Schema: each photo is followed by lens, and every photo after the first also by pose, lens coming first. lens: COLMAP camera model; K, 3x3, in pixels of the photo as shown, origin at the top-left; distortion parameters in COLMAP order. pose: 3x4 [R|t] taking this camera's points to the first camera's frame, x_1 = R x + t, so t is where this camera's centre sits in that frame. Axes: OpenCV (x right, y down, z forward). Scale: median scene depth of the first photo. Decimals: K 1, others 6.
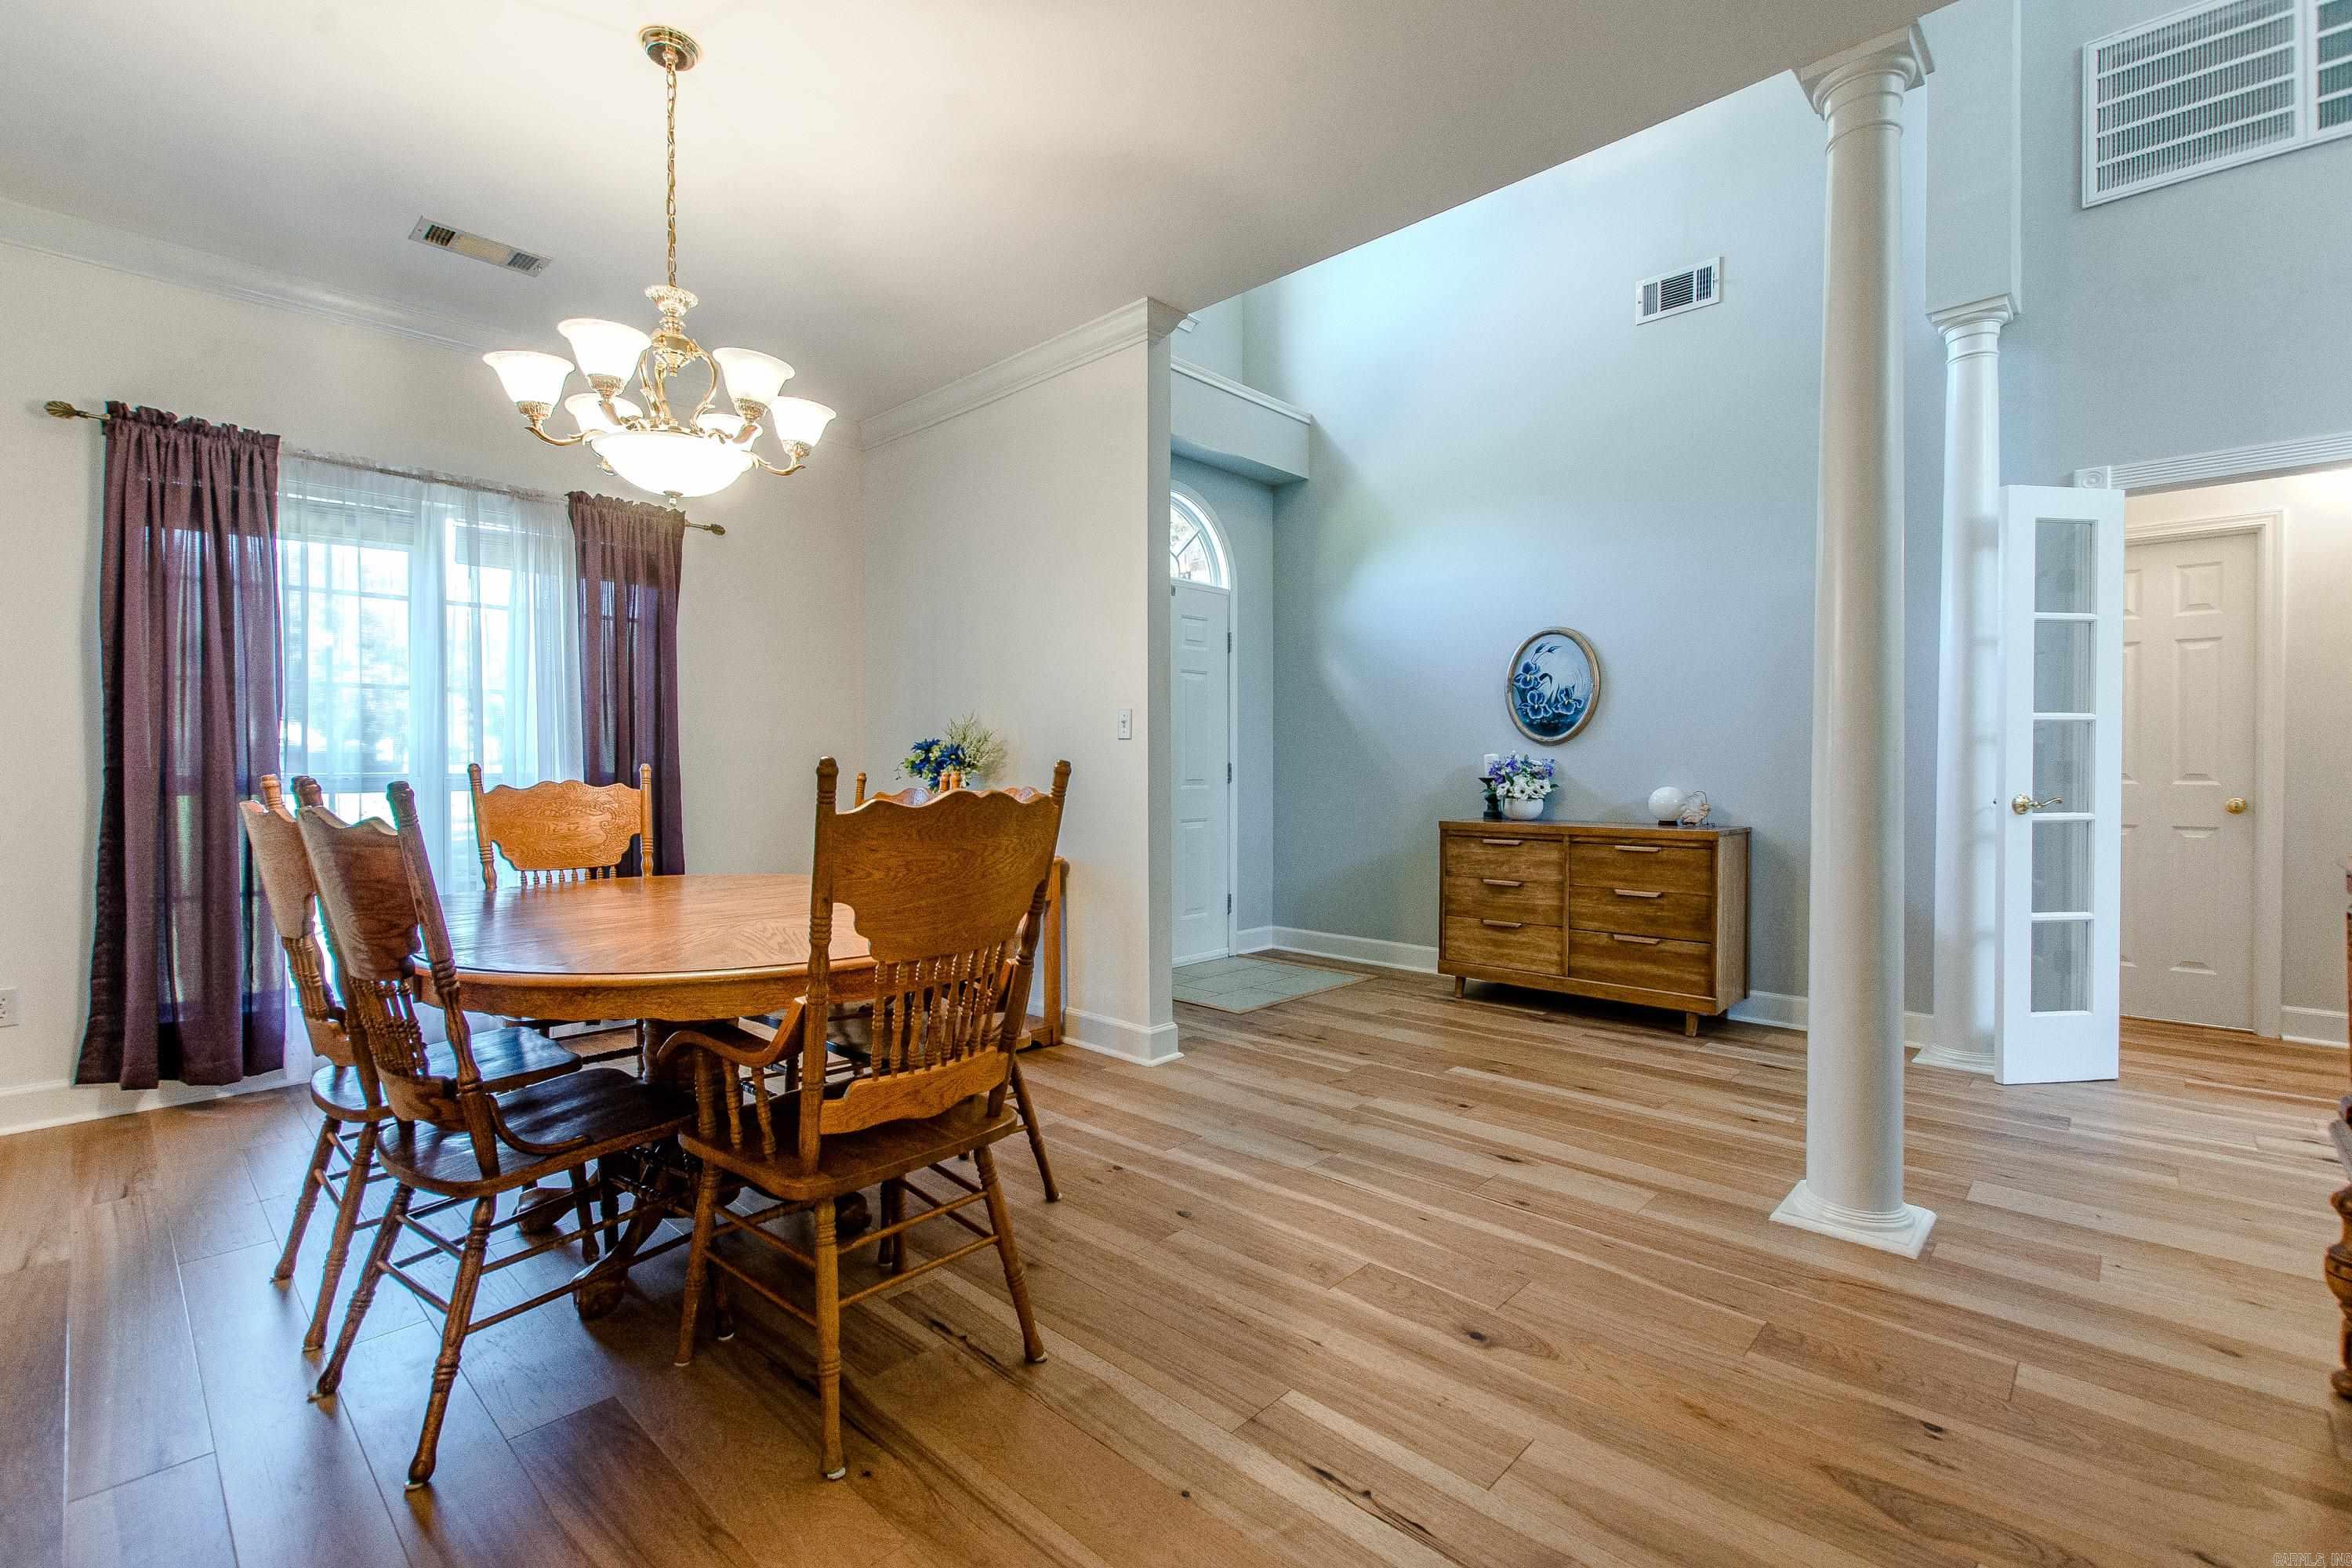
lens RADIAL K [[977.4, 0, 1229.7], [0, 977.4, 776.5], [0, 0, 1]] dist [0.000342, 0.000164]
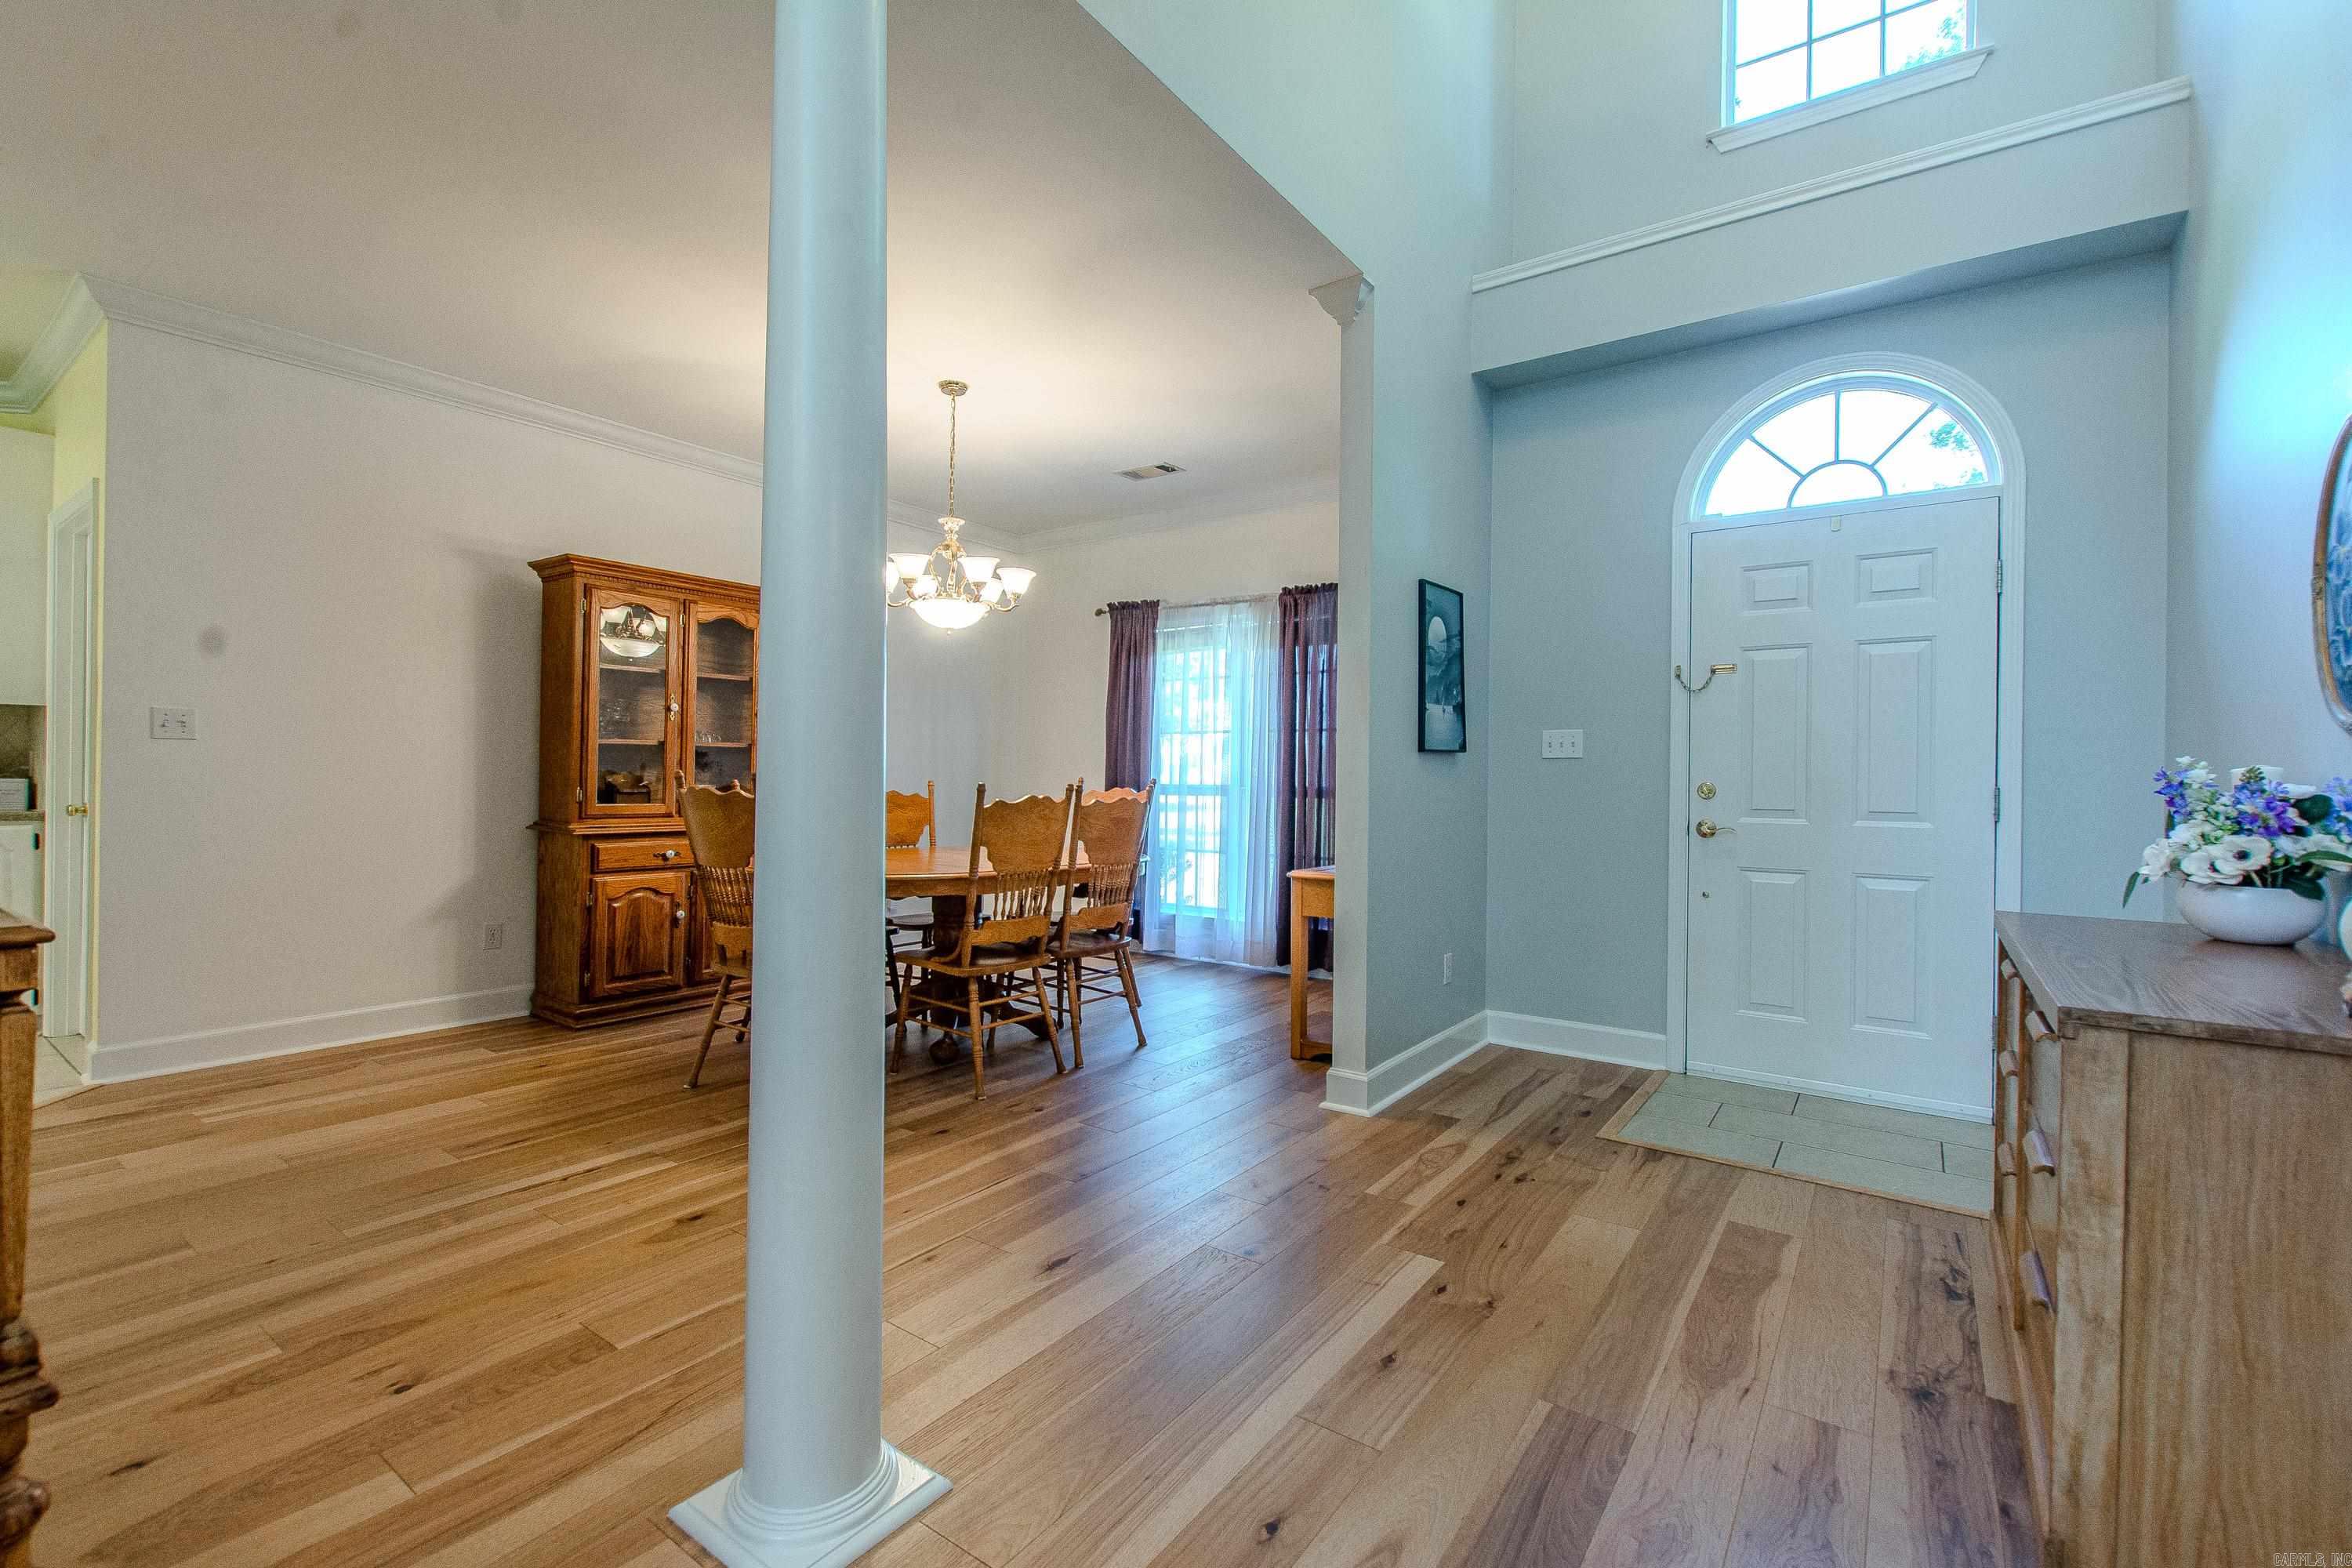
lens RADIAL K [[1050.9, 0, 1217.0], [0, 1050.9, 742.4], [0, 0, 1]] dist [0.002925, -0.000530]
pose [[0.127650, -0.034157, -0.991231, 1.018602], [-0.019349, 0.999131, -0.036921, -0.007089], [0.991631, 0.023892, 0.126878, 0.876912]]
